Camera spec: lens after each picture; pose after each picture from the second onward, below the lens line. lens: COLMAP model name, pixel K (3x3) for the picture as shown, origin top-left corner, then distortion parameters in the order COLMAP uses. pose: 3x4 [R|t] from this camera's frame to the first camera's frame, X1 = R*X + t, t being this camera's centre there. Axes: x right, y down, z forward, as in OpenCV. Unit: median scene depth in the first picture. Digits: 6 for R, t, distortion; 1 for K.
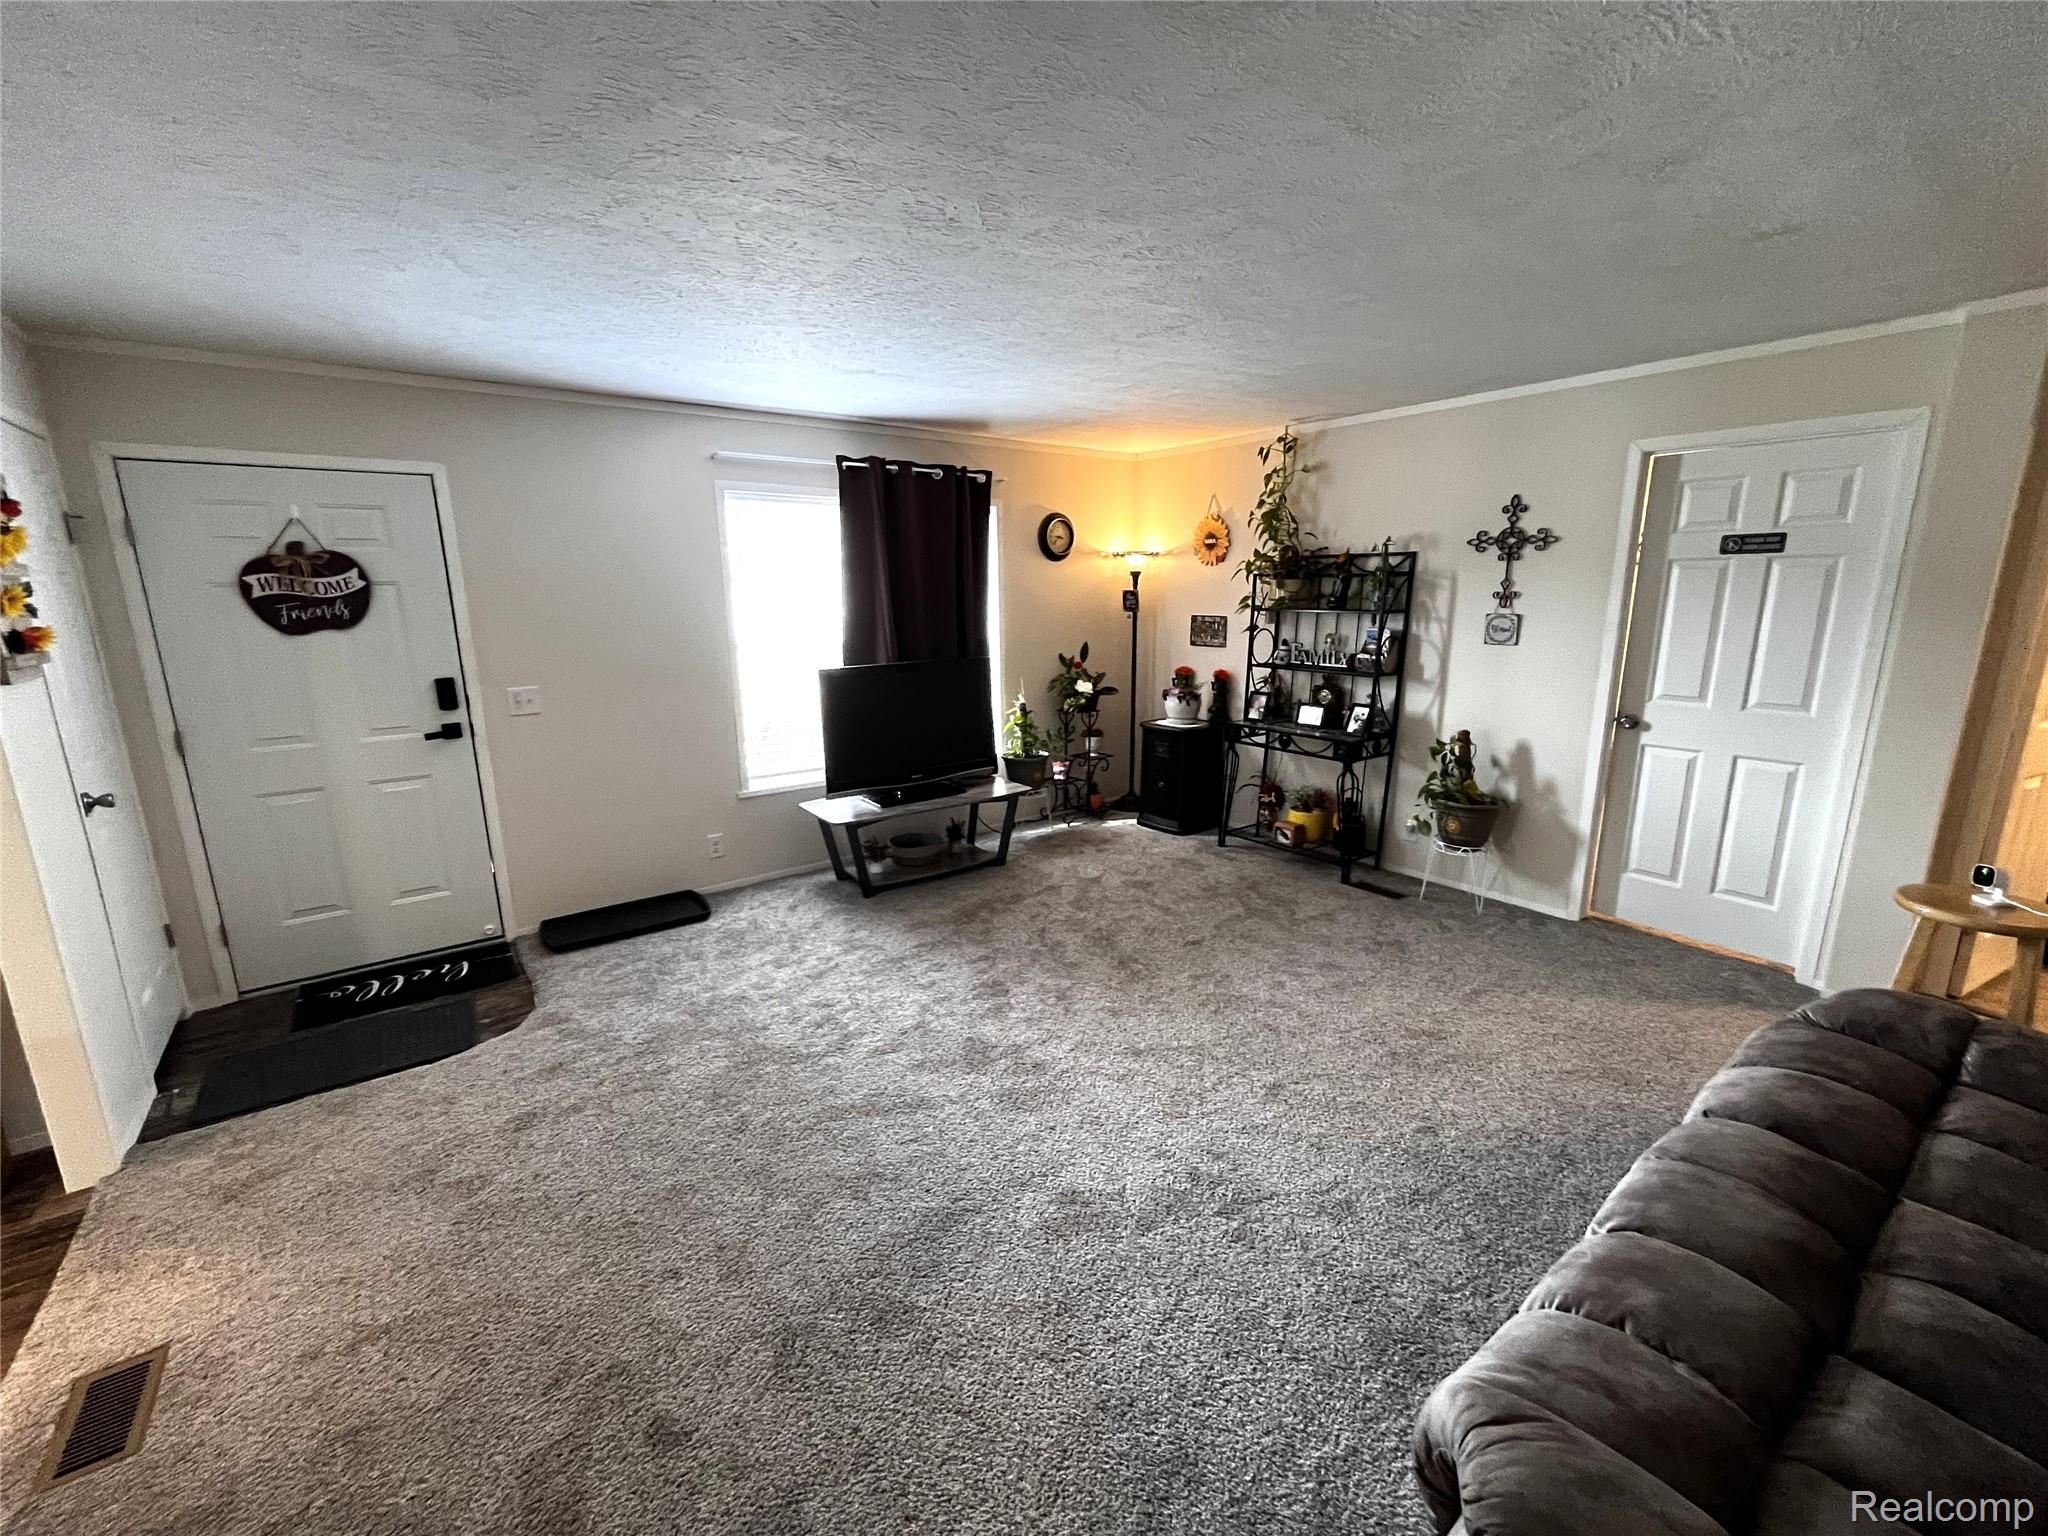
lens RADIAL K [[834.4, 0, 1017.2], [0, 834.4, 767.7], [0, 0, 1]] dist [-0.003522, 0.000322]
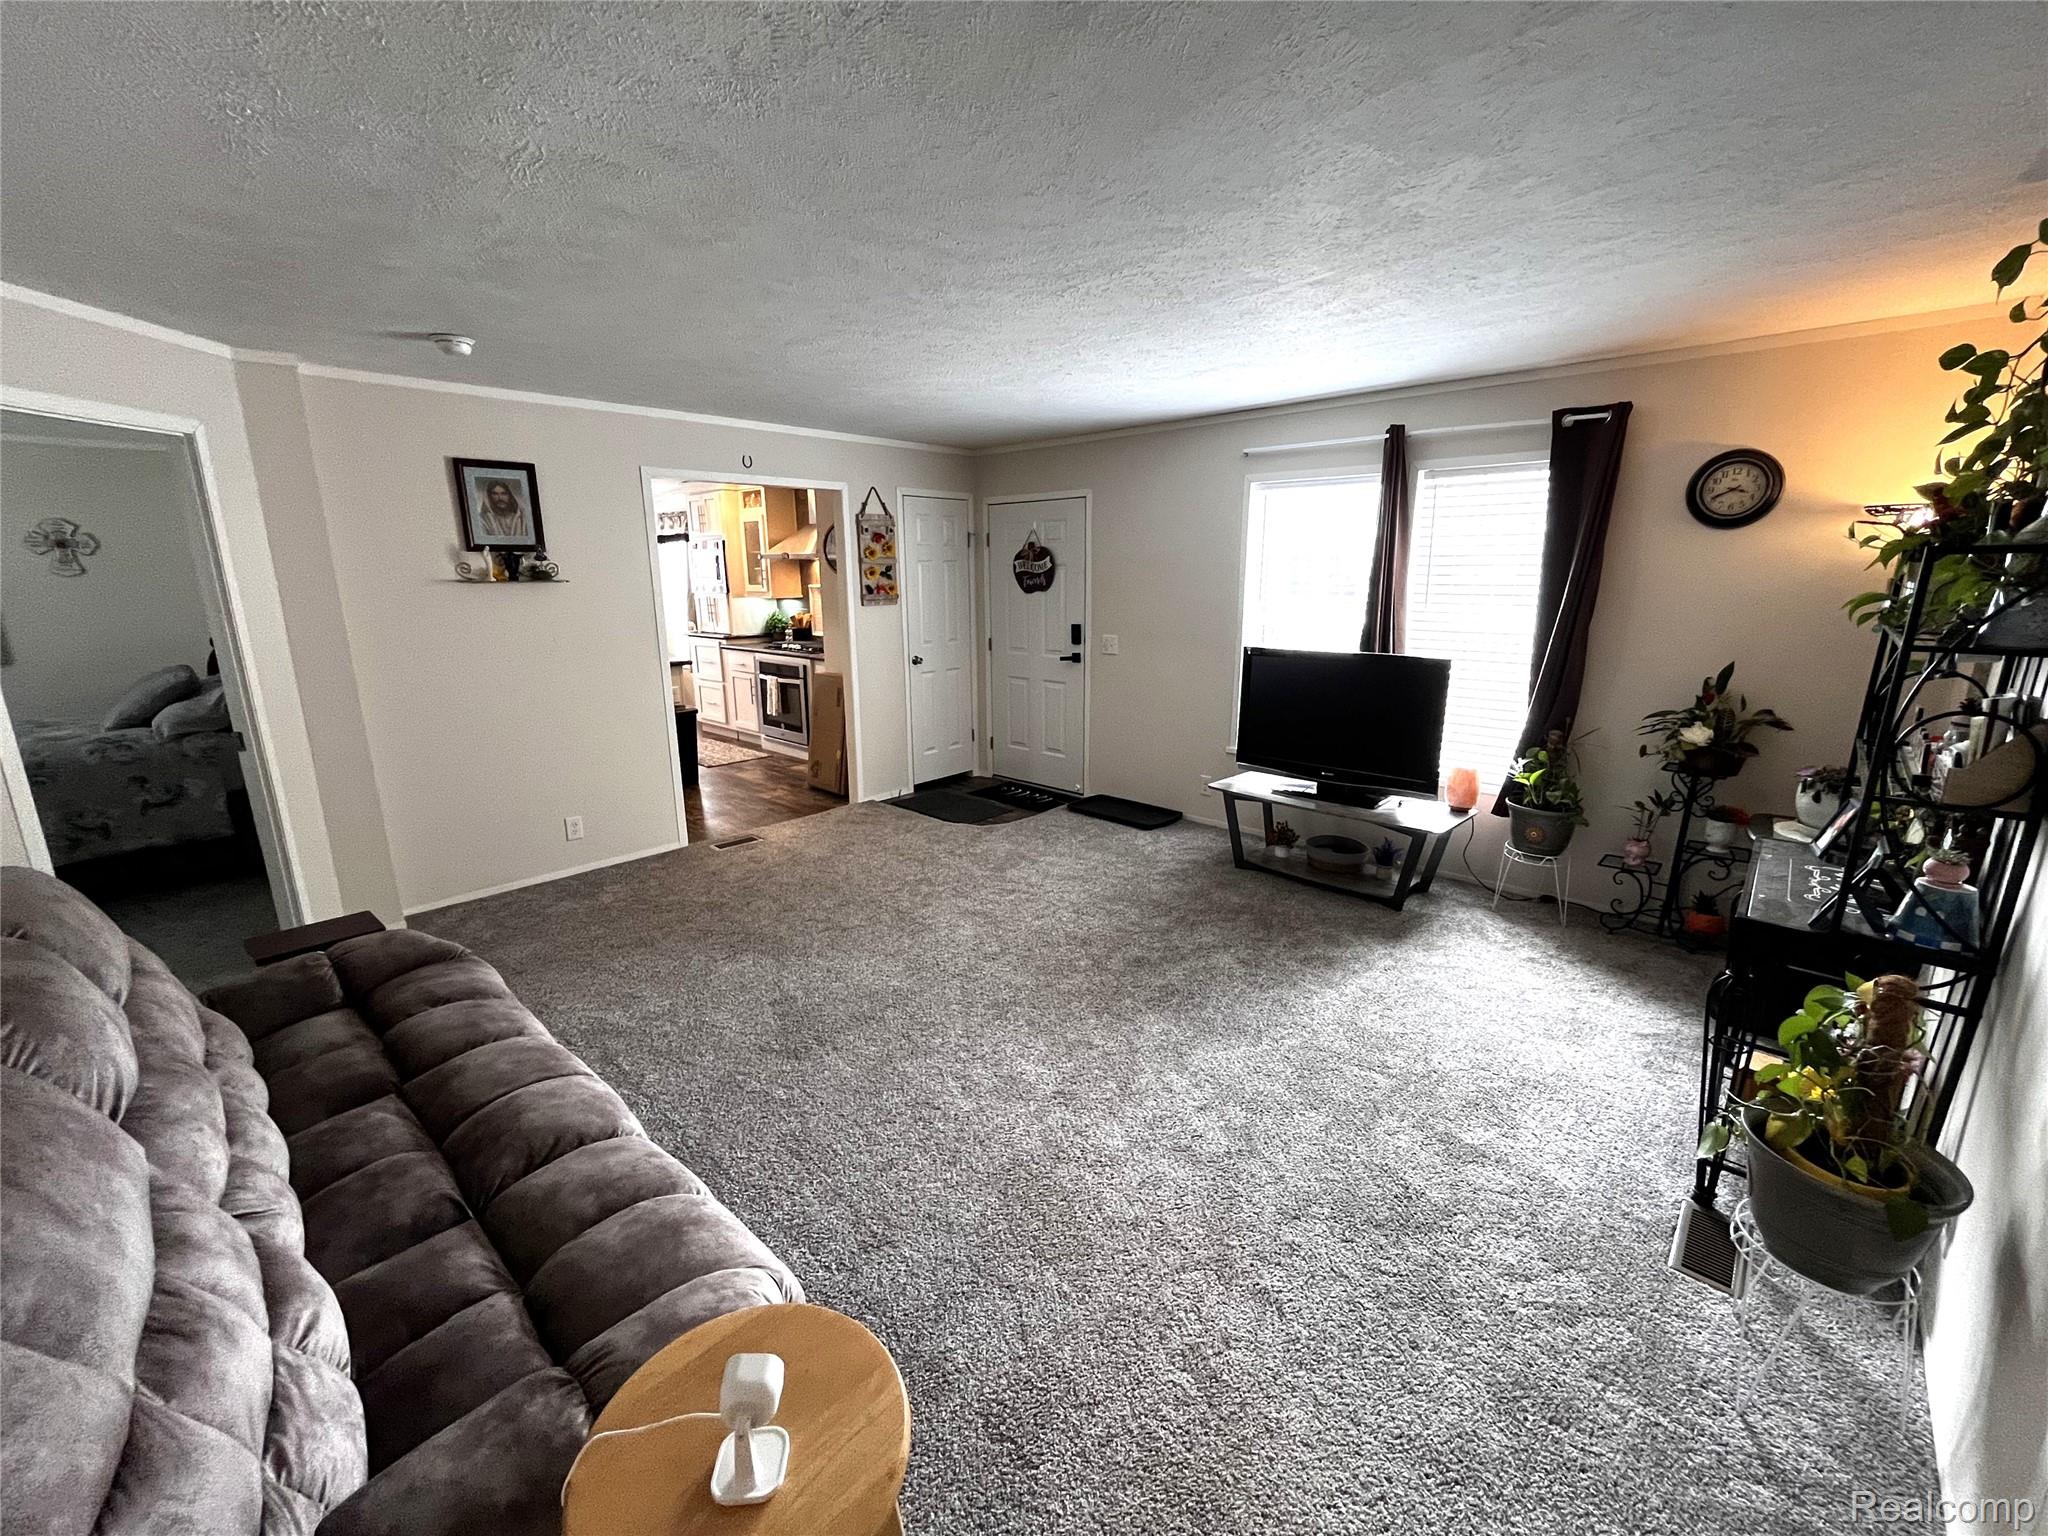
lens RADIAL K [[834.4, 0, 1028.3], [0, 834.4, 769.4], [0, 0, 1]] dist [-0.003522, 0.000322]
pose [[0.173661, 0.243267, -0.954287, 0.805524], [-0.200373, 0.957469, 0.207614, -0.138273], [0.964206, 0.155158, 0.215019, 0.541996]]
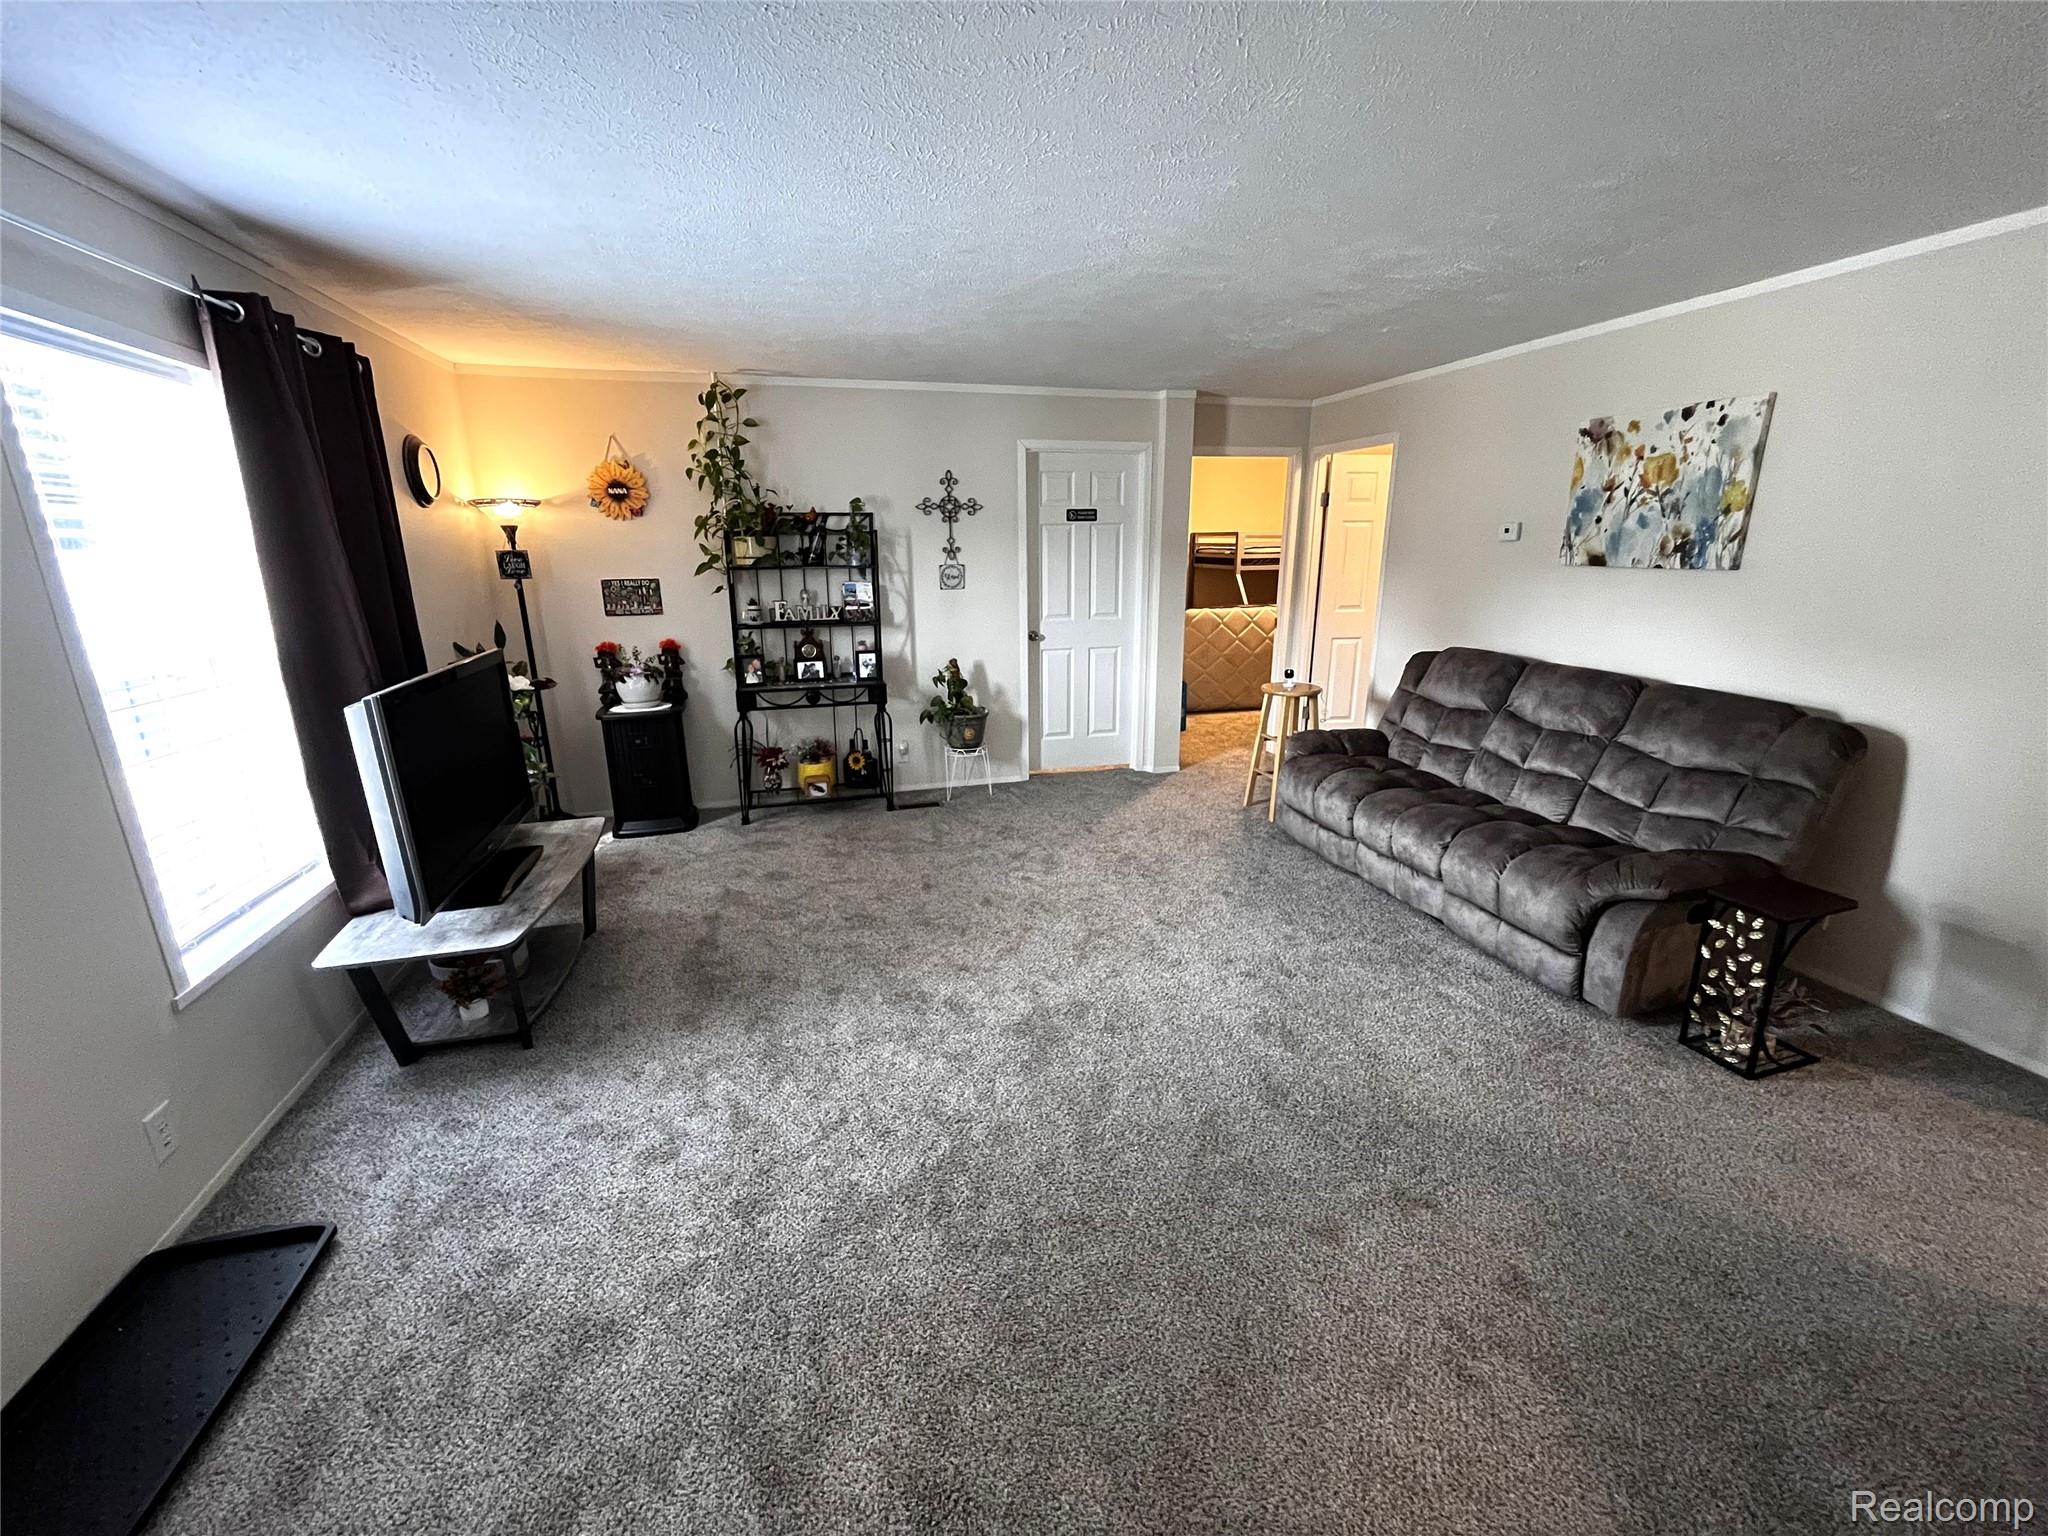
lens RADIAL K [[834.4, 0, 1023.2], [0, 834.4, 772.0], [0, 0, 1]] dist [-0.003522, 0.000322]
pose [[0.362186, -0.243405, 0.899764, -0.600260], [0.204896, 0.962482, 0.177894, -0.083097], [-0.909307, 0.119927, 0.398470, 0.425371]]
